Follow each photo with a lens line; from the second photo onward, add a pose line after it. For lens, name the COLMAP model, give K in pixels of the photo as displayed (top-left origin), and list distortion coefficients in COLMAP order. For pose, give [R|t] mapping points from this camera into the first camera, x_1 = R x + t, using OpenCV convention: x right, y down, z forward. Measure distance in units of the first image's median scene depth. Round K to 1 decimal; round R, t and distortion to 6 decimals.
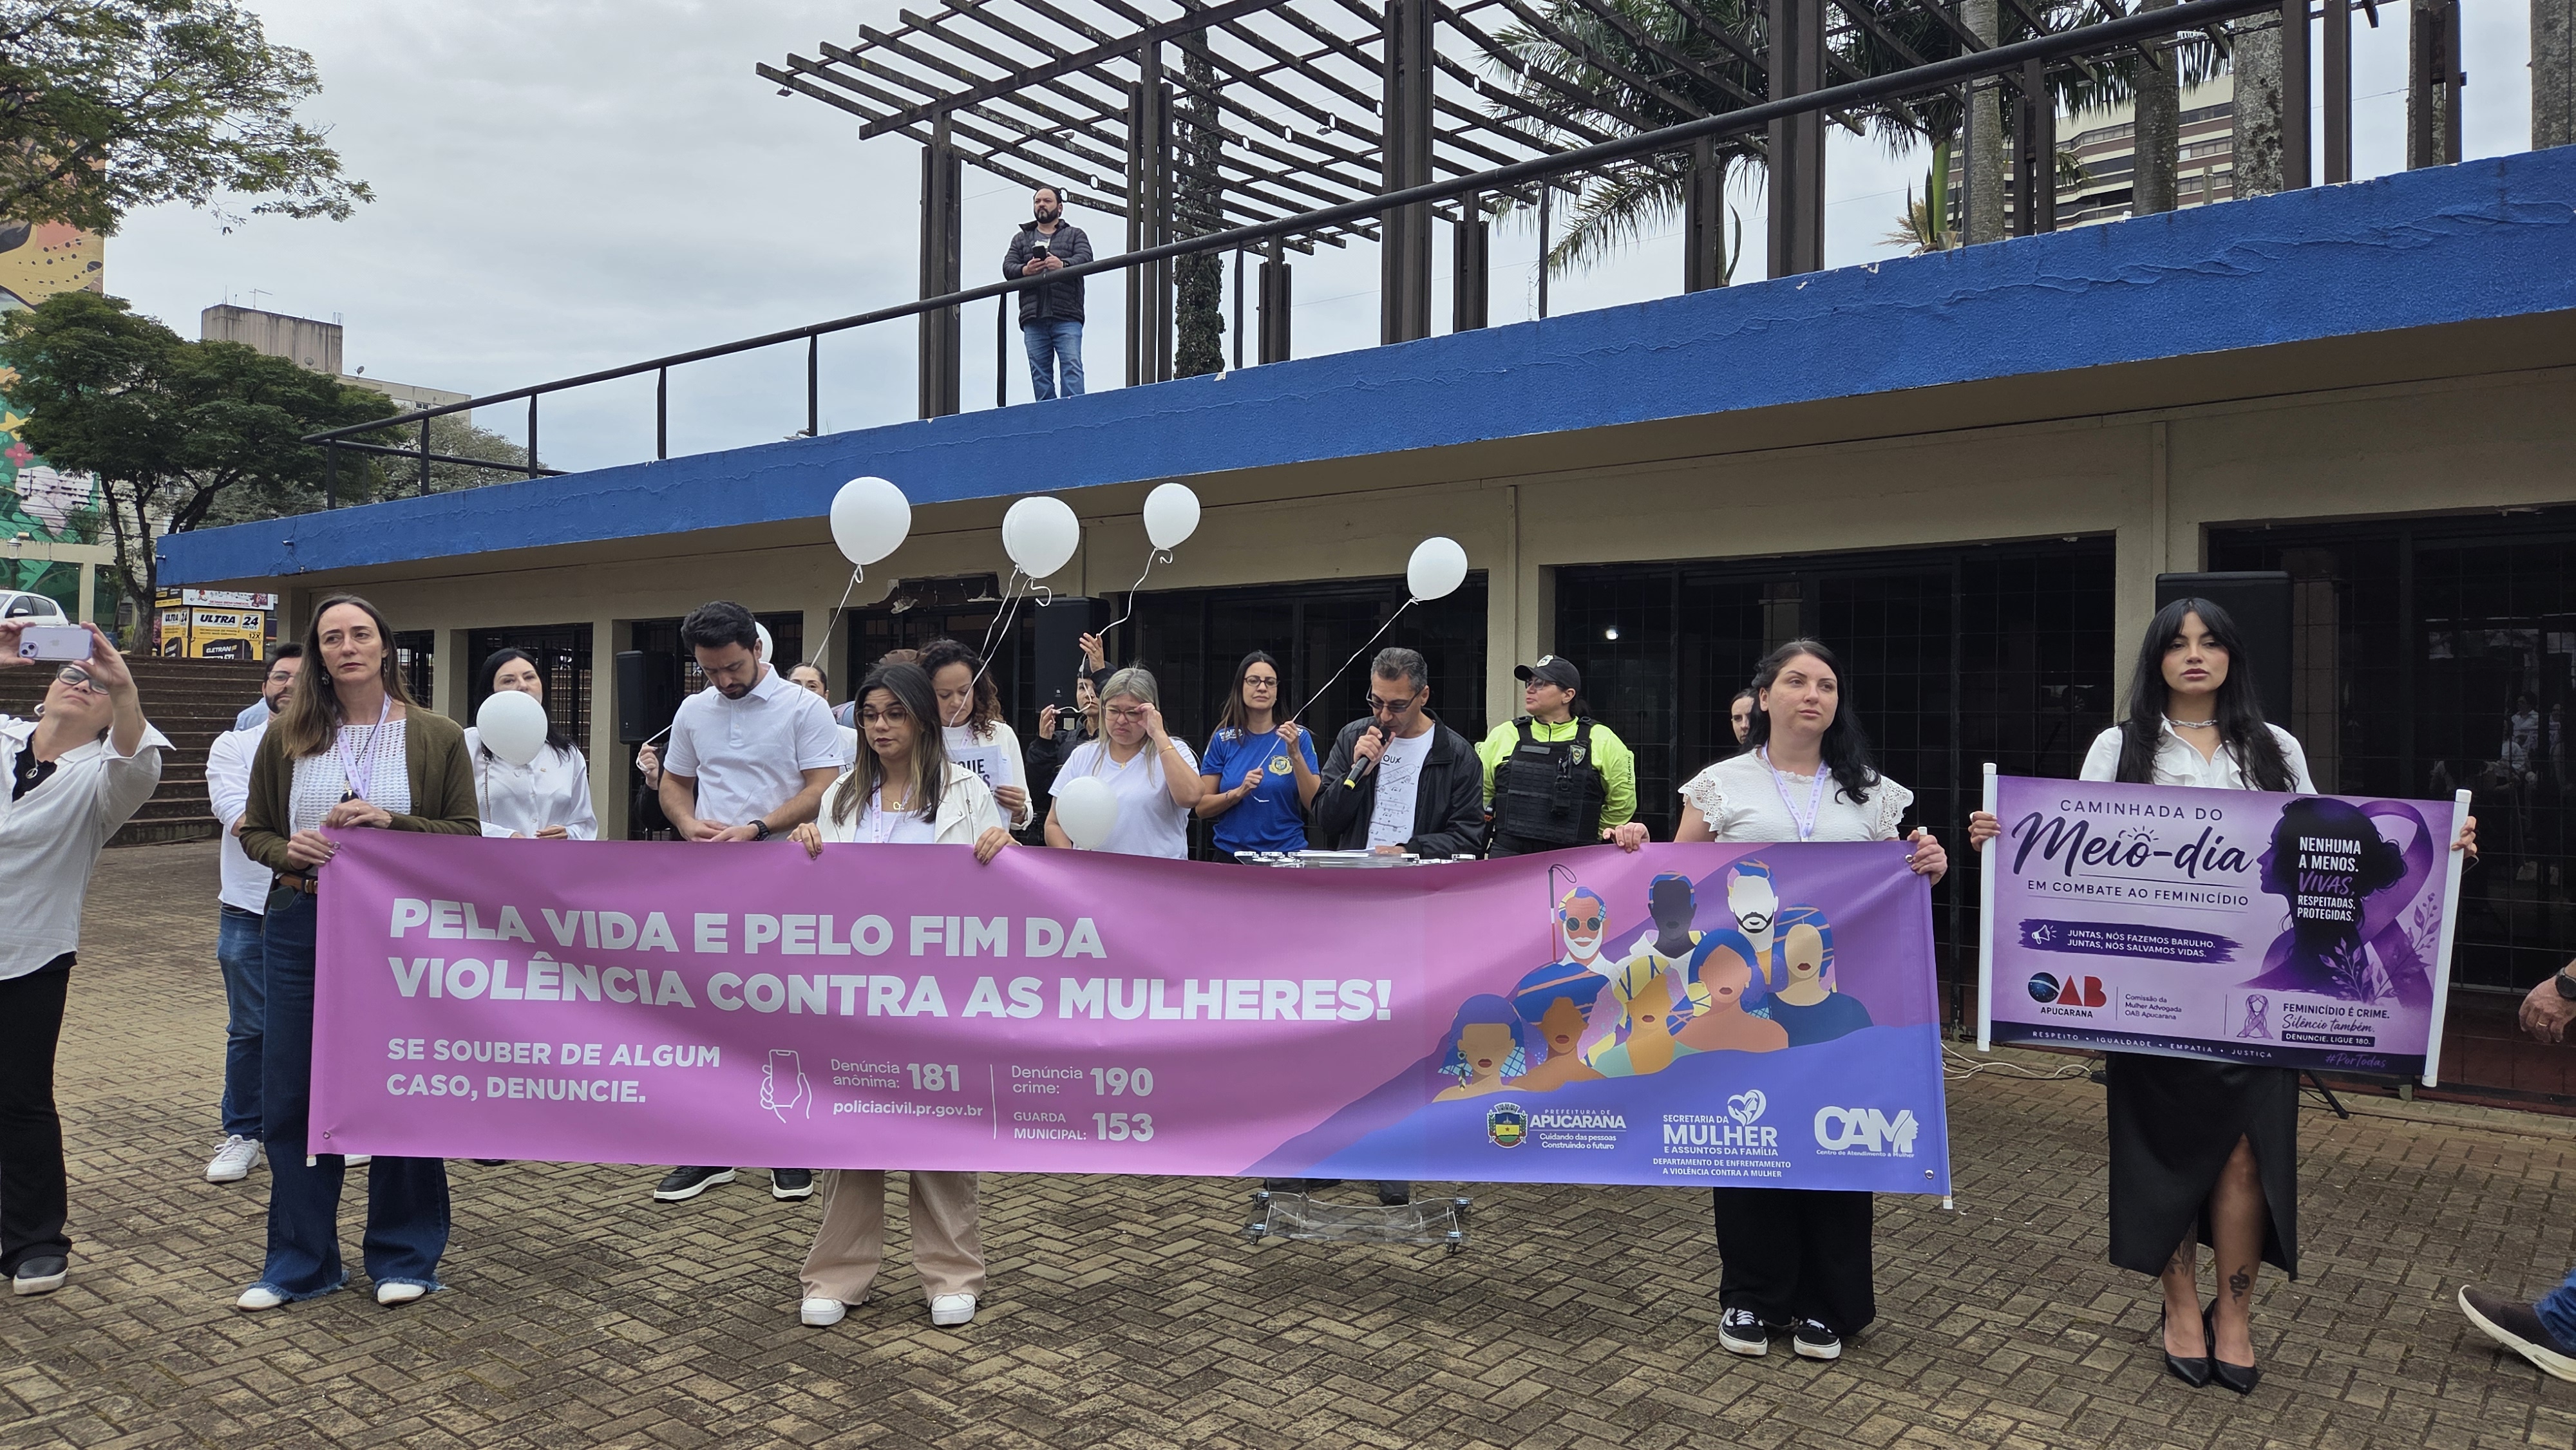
lens RADIAL K [[1650.8, 0, 1291.6], [0, 1650.8, 753.0], [0, 0, 1]] dist [0.051047, -0.075093]
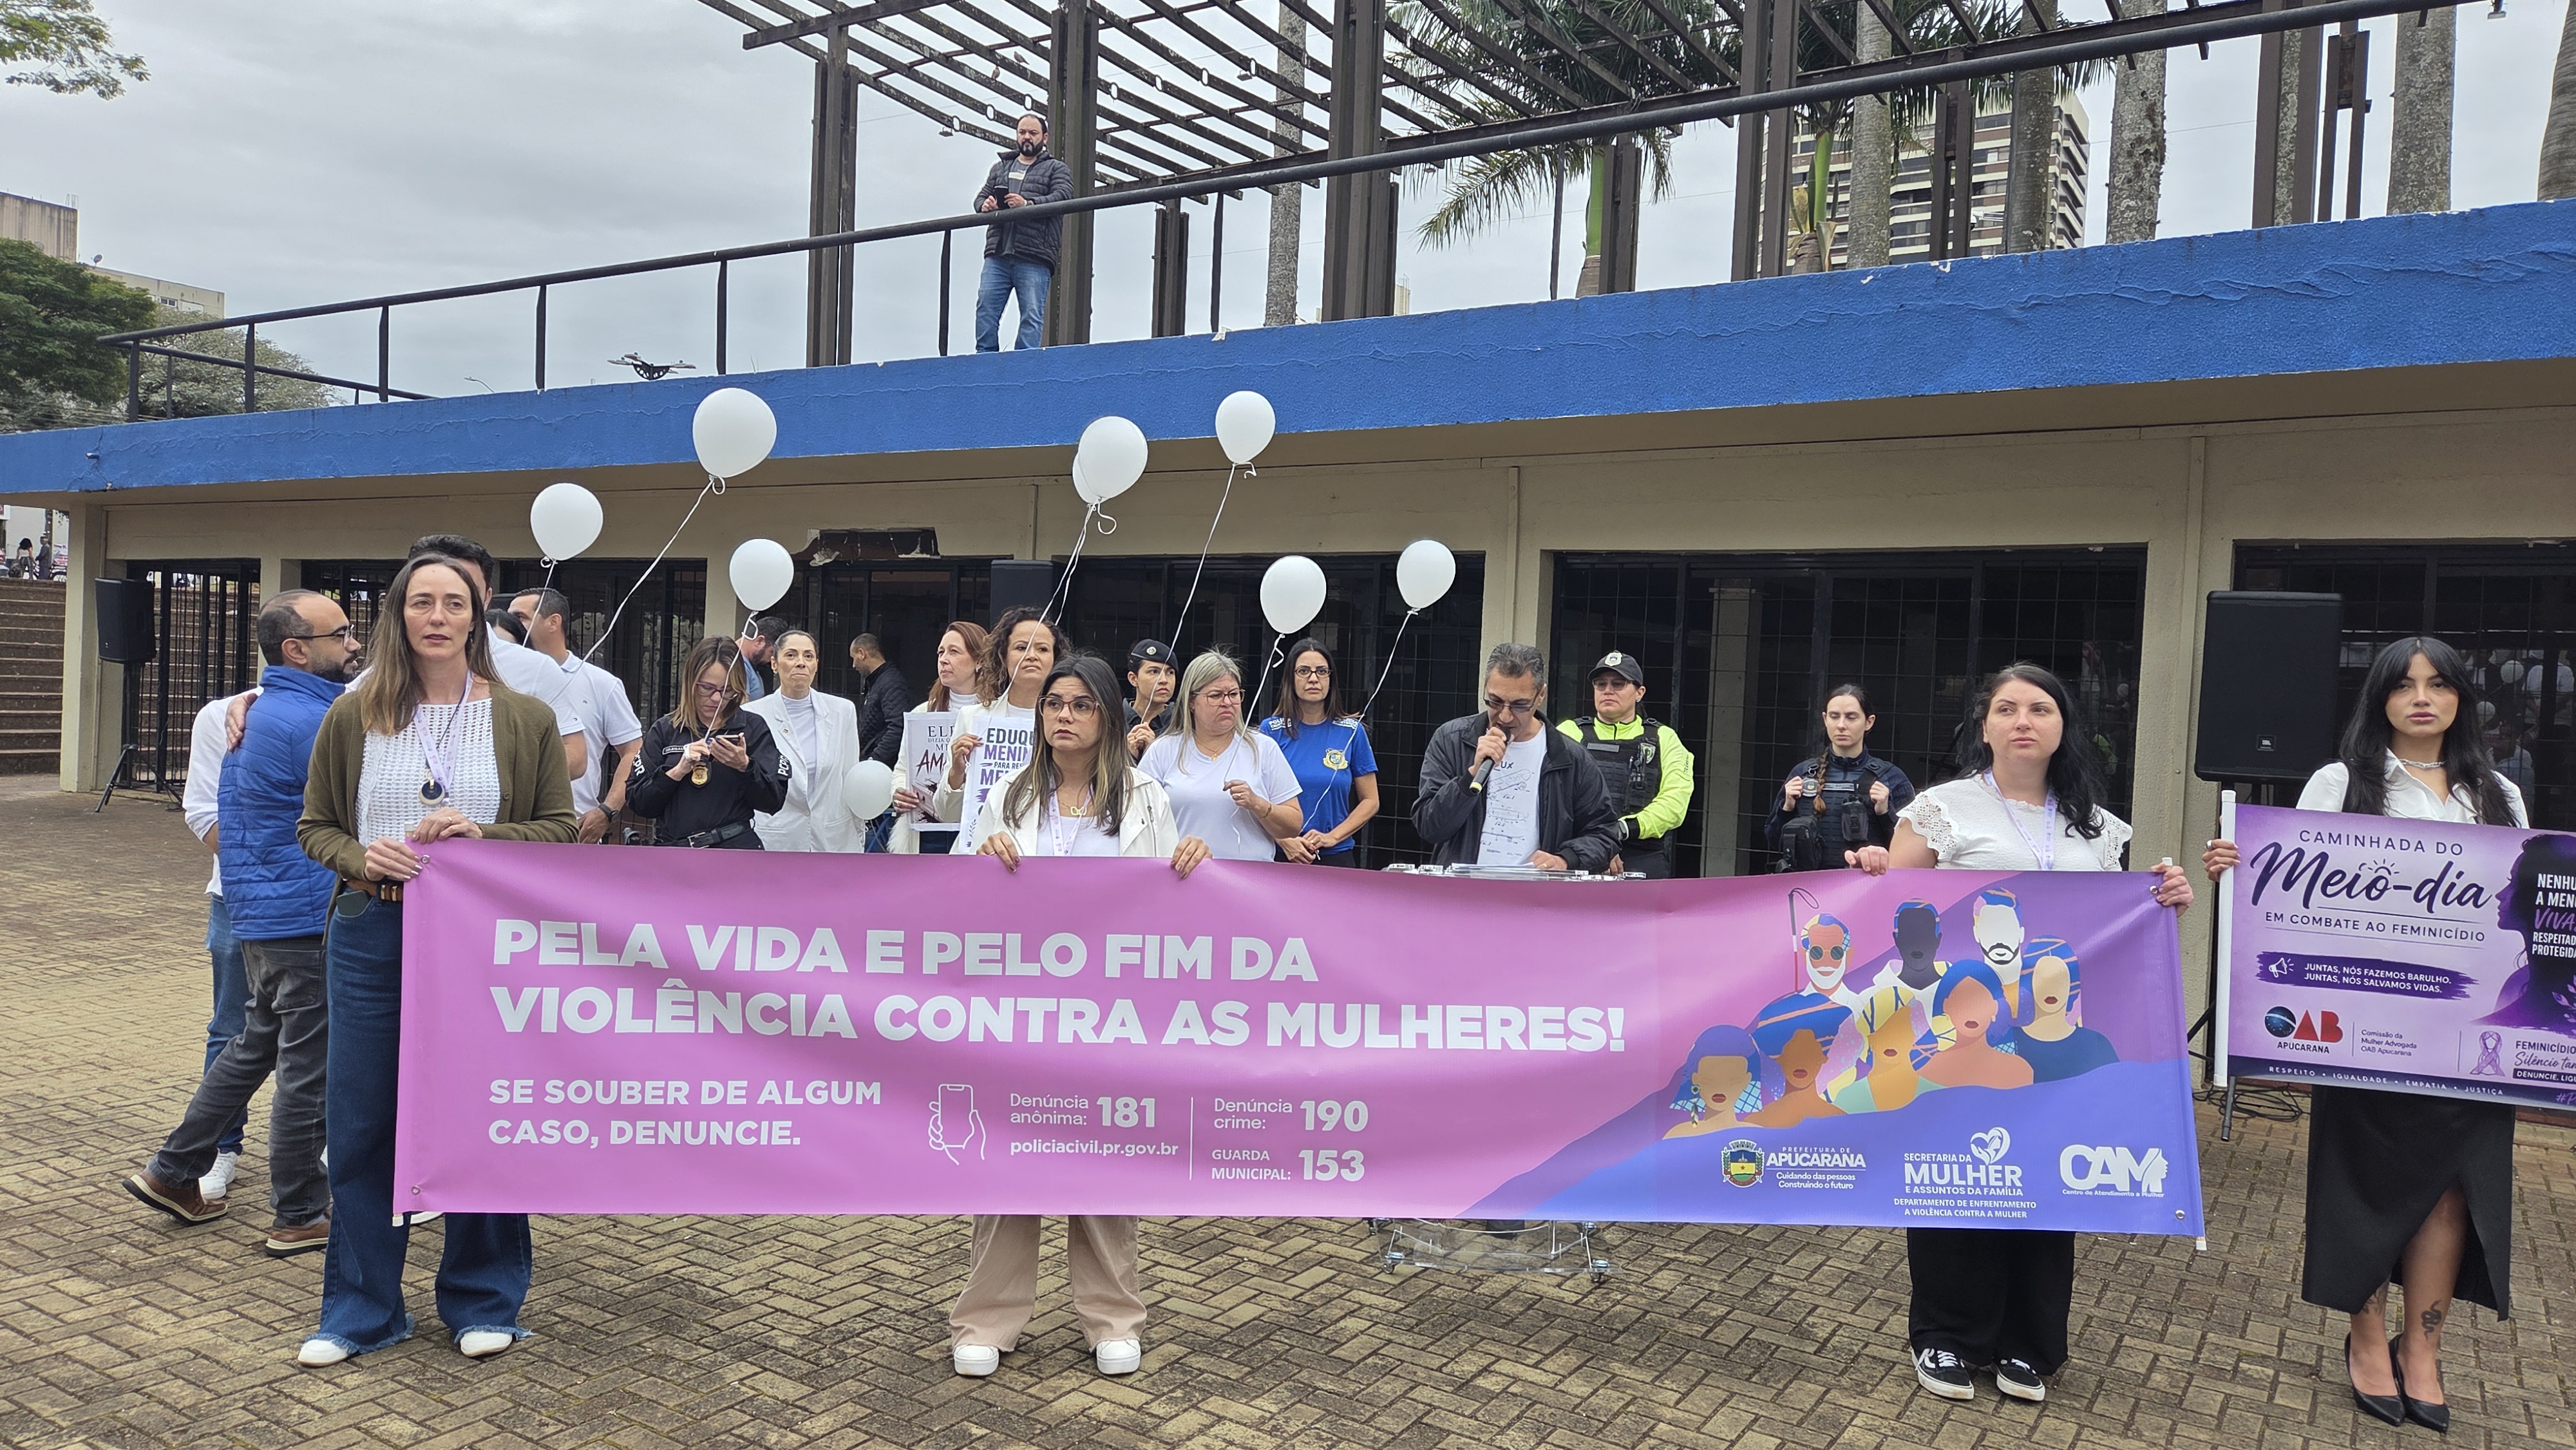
lens RADIAL K [[1663.3, 0, 1358.3], [0, 1663.3, 724.2], [0, 0, 1]] dist [0.054500, -0.057888]
pose [[0.996343, 0.021729, 0.082641, -0.164980], [-0.021242, 0.999751, -0.006765, -0.015162], [-0.082767, 0.004985, 0.996556, 0.057641]]
